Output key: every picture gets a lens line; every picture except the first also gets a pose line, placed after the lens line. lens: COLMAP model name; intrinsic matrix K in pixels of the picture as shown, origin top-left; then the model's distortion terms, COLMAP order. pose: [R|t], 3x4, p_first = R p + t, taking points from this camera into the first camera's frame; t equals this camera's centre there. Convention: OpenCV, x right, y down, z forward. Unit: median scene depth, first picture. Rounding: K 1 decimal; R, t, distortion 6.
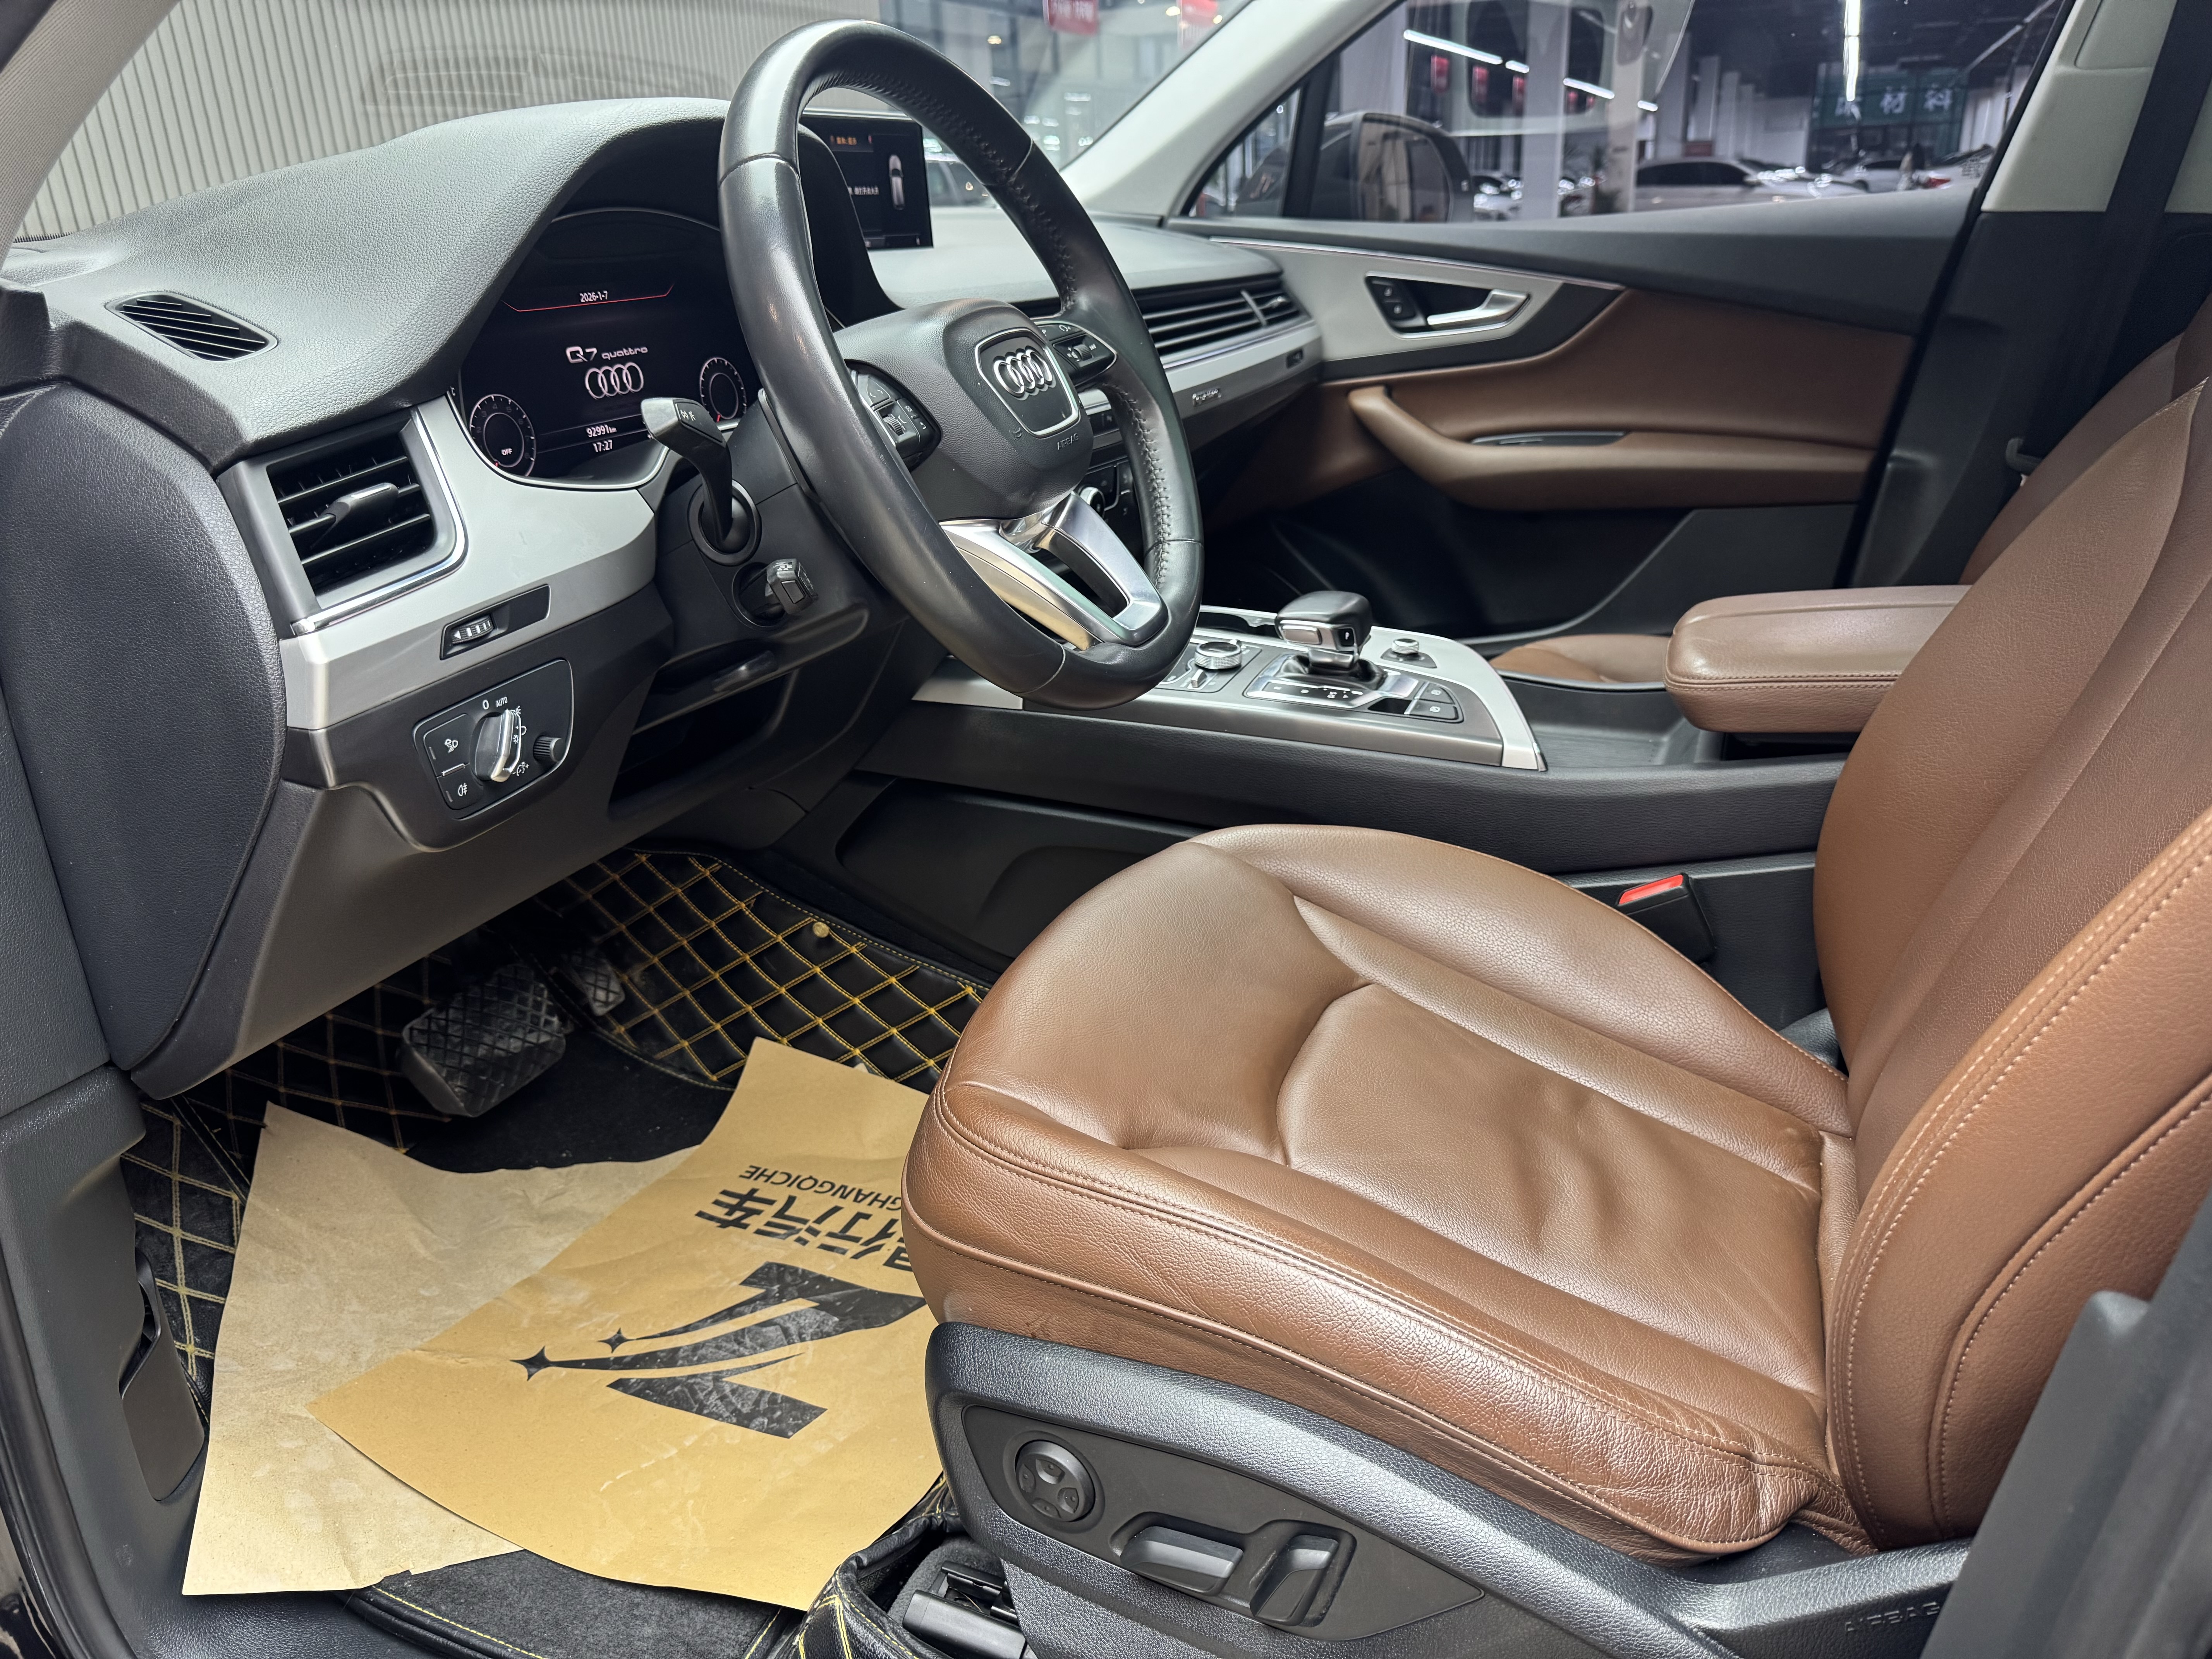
lens RADIAL K [[1568.6, 0, 1106.0], [0, 1568.6, 829.5], [0, 0, 1]] dist [0.096016, -0.160765]
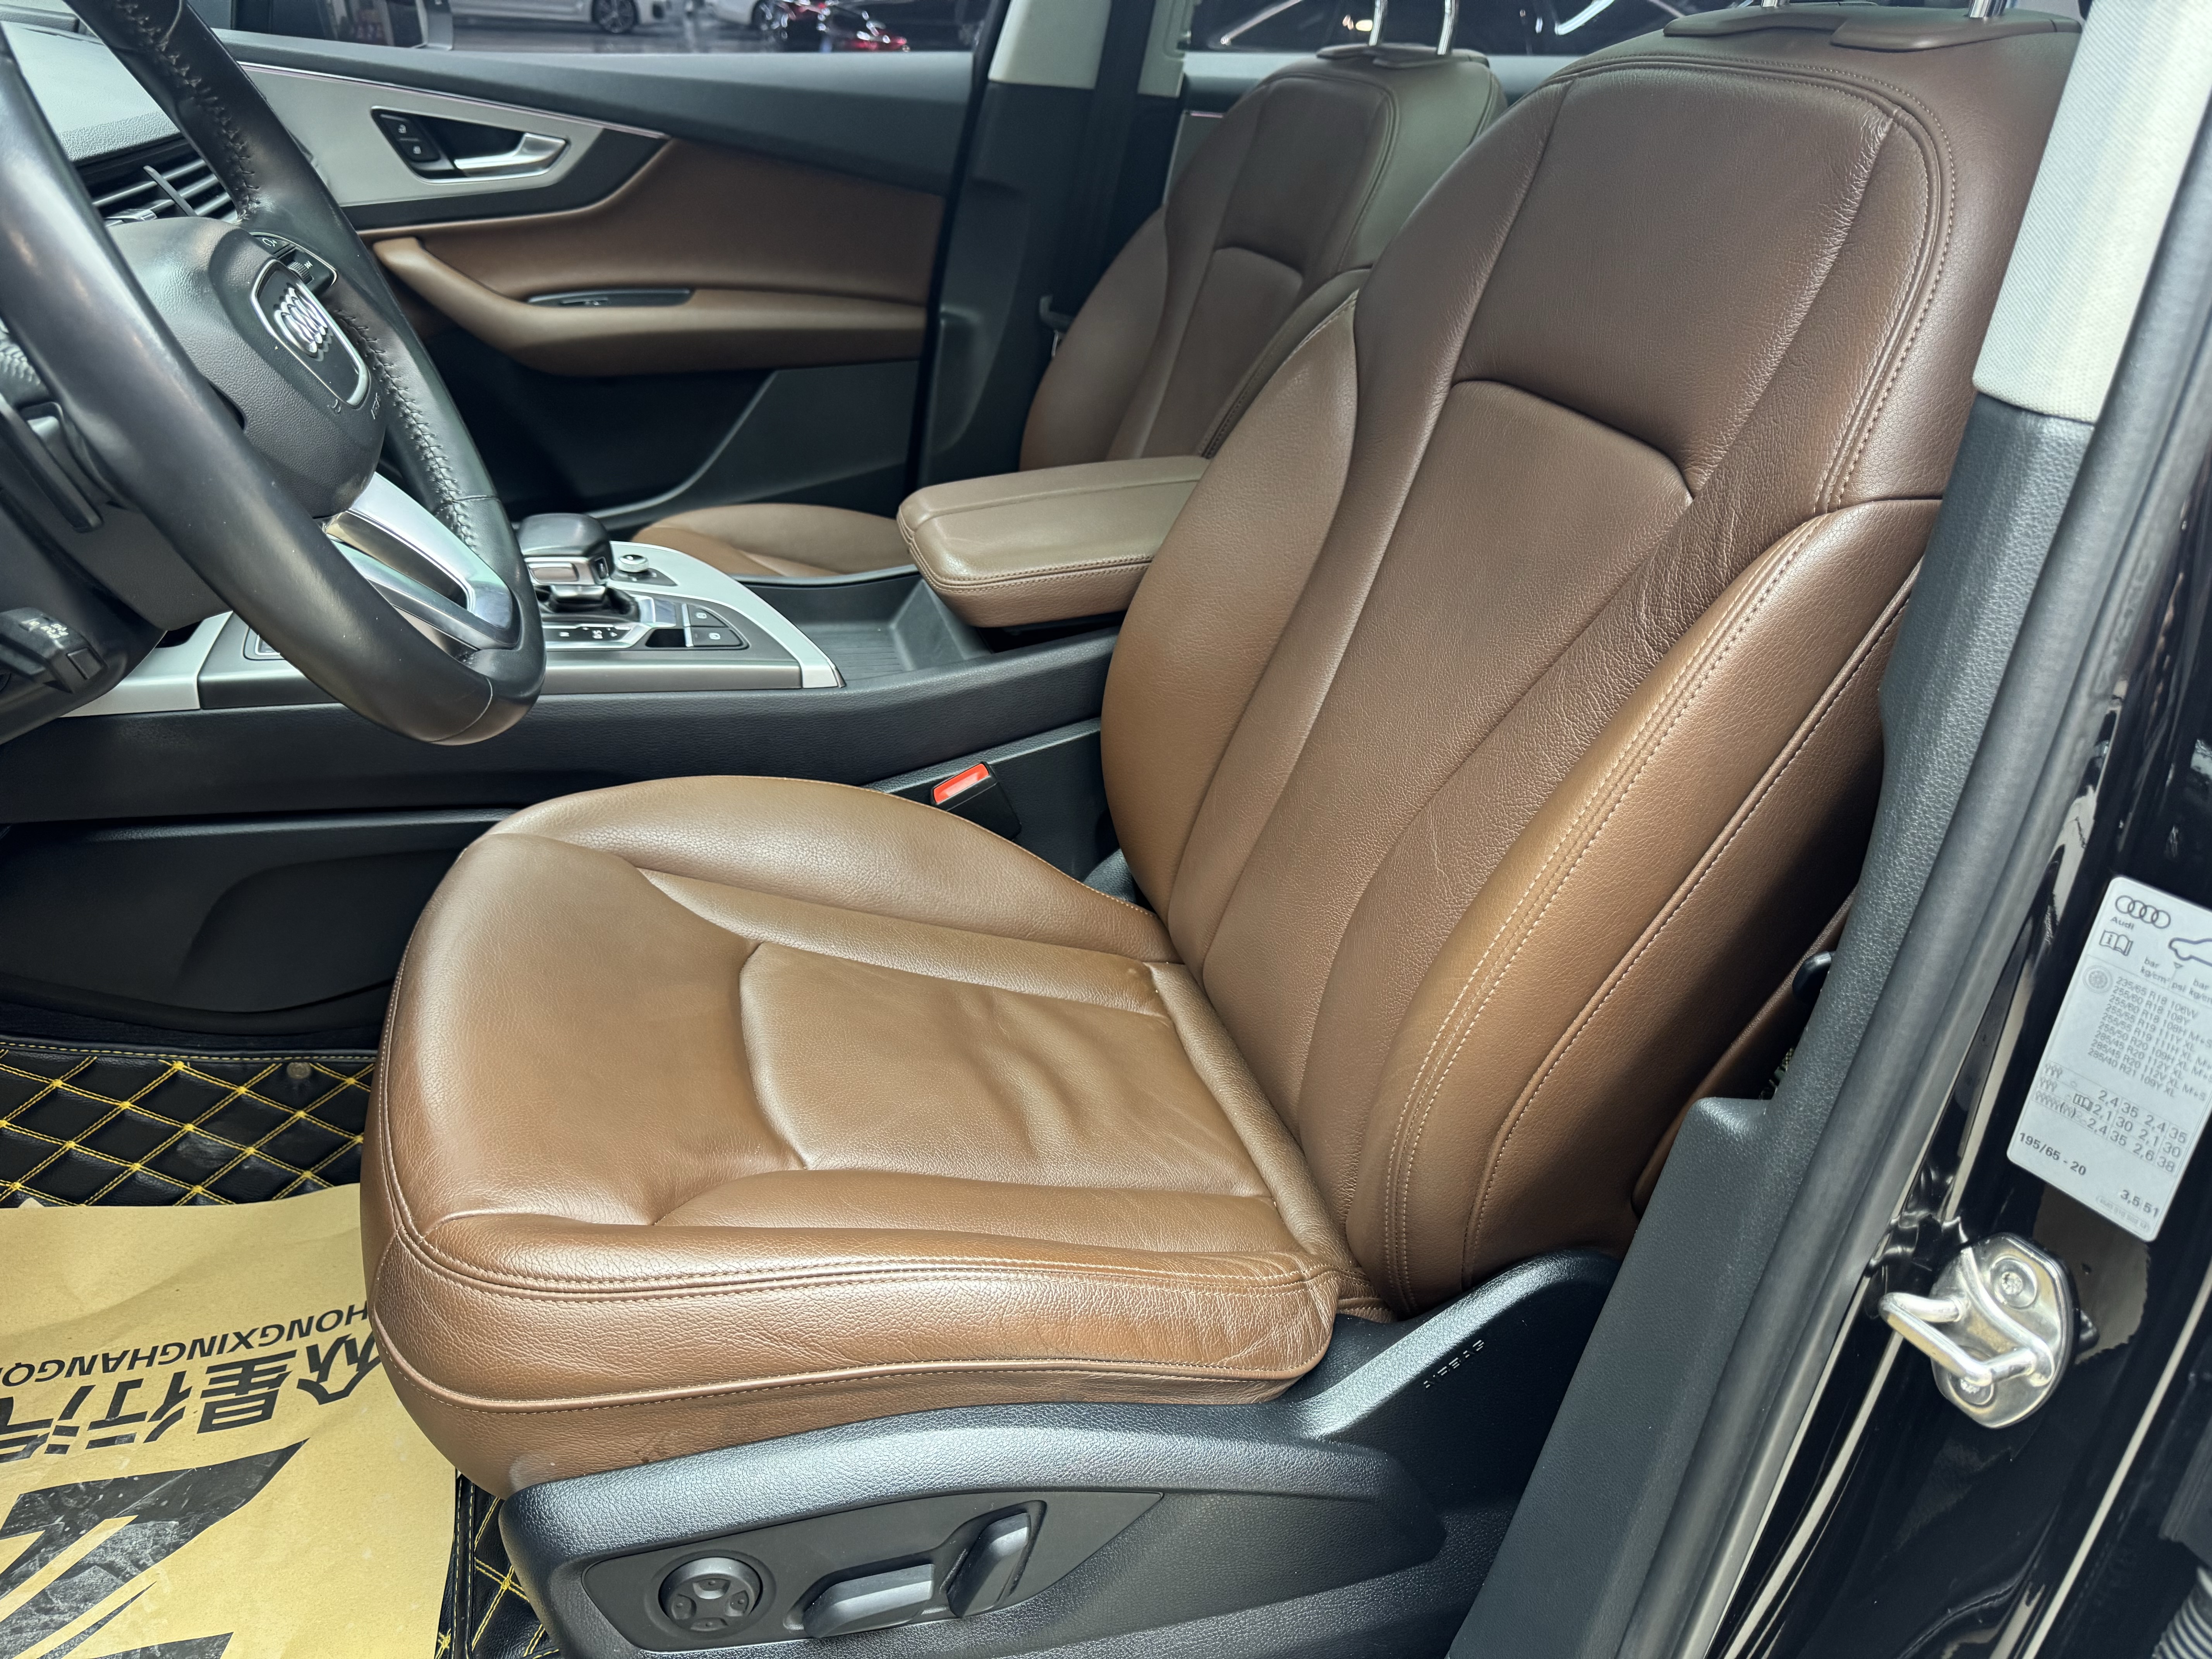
lens RADIAL K [[1582.8, 0, 1117.0], [0, 1582.8, 826.7], [0, 0, 1]] dist [-0.002887, -0.013149]
pose [[0.773138, -0.222695, 0.593856, -0.195563], [0.150155, 0.973980, 0.169755, -0.091897], [-0.616207, -0.042073, 0.786459, 0.107218]]
